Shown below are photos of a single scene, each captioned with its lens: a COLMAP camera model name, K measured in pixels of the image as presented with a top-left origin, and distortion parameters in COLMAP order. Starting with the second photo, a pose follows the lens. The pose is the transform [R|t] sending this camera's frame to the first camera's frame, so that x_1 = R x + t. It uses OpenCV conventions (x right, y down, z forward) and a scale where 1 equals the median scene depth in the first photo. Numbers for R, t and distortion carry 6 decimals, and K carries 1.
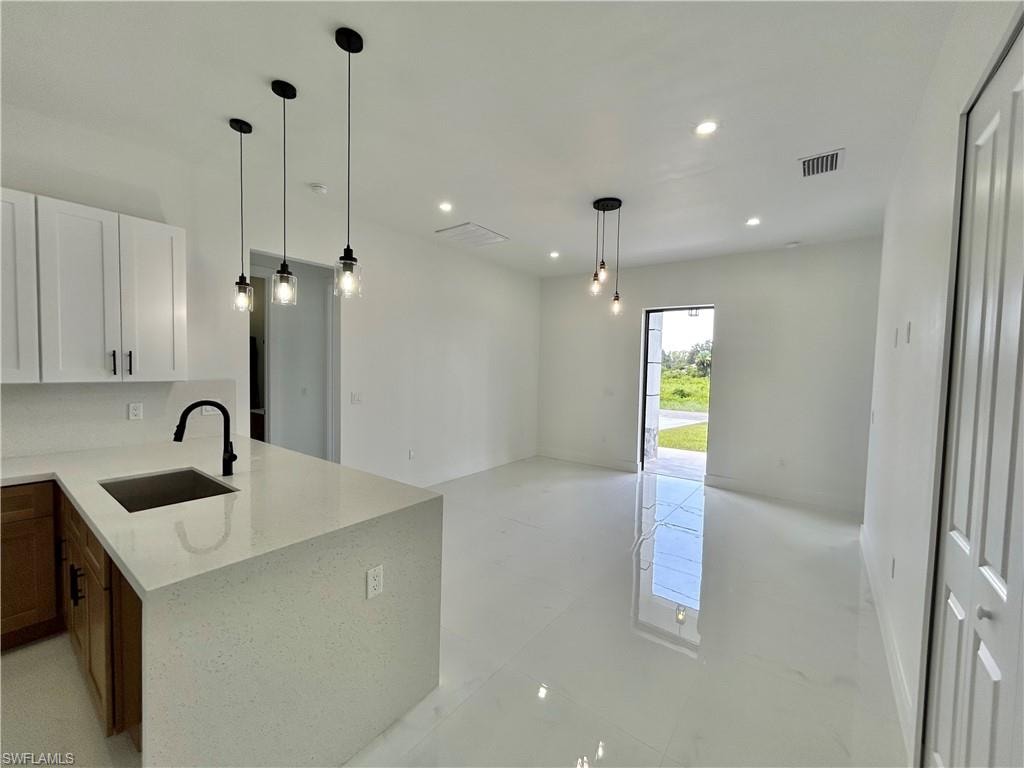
lens RADIAL K [[412.1, 0, 509.9], [0, 412.1, 383.5], [0, 0, 1]] dist [0.000116, 0.000624]
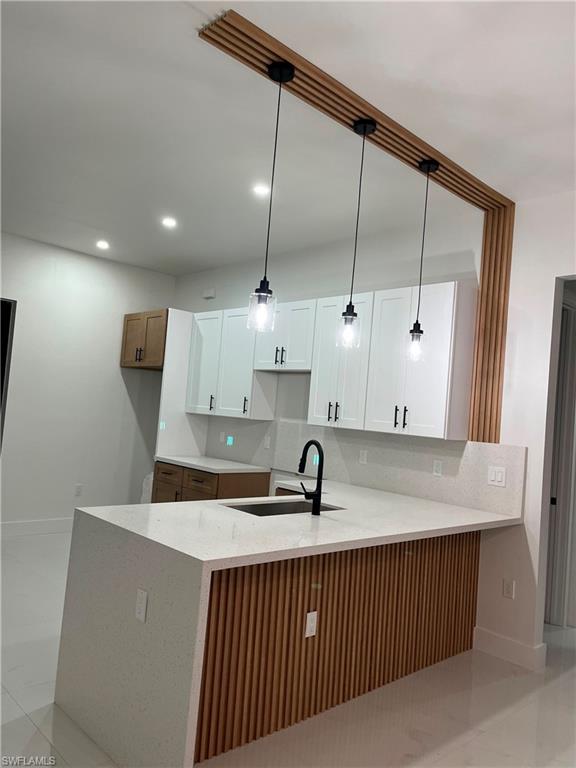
lens RADIAL K [[580.3, 0, 292.3], [0, 580.3, 387.9], [0, 0, 1]] dist [0.037978, -0.039681]
pose [[-0.149741, -0.067750, -0.986401, 0.338484], [-0.119567, 0.991569, -0.049954, -0.006736], [0.981469, 0.110461, -0.156579, 0.465136]]
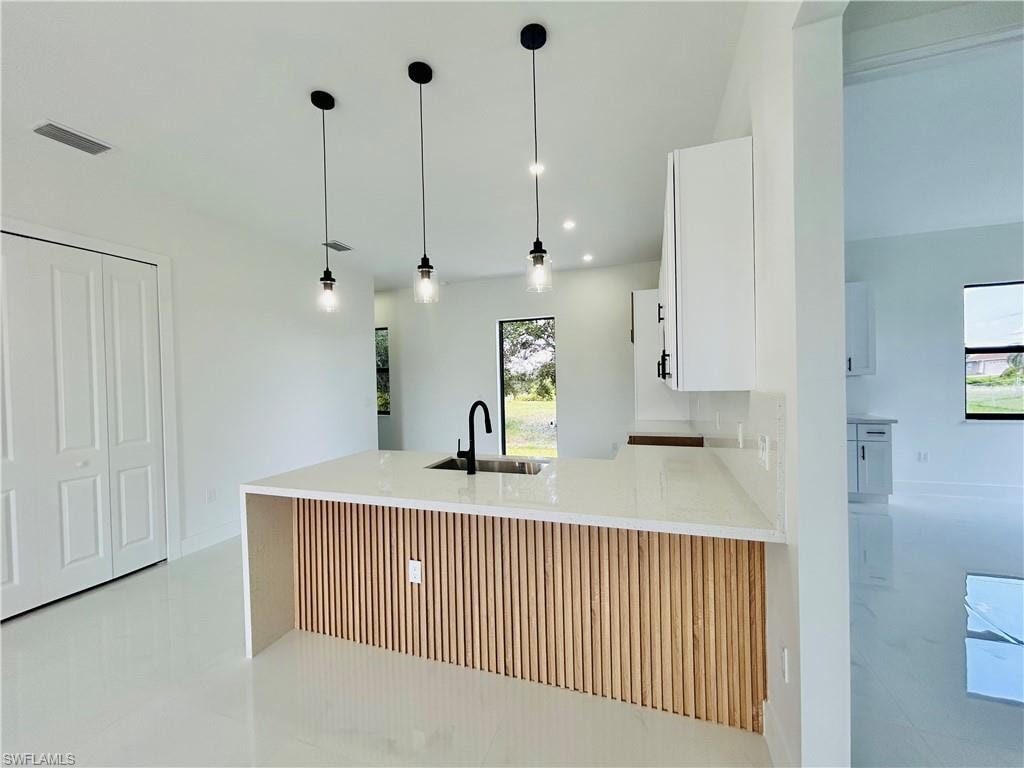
lens RADIAL K [[415.8, 0, 513.8], [0, 415.8, 388.4], [0, 0, 1]] dist [0.004208, -0.000785]
pose [[-0.944002, 0.013878, -0.329649, -0.175566], [-0.004475, 0.998484, 0.054852, -0.023126], [0.329910, 0.053255, -0.942509, 0.835899]]
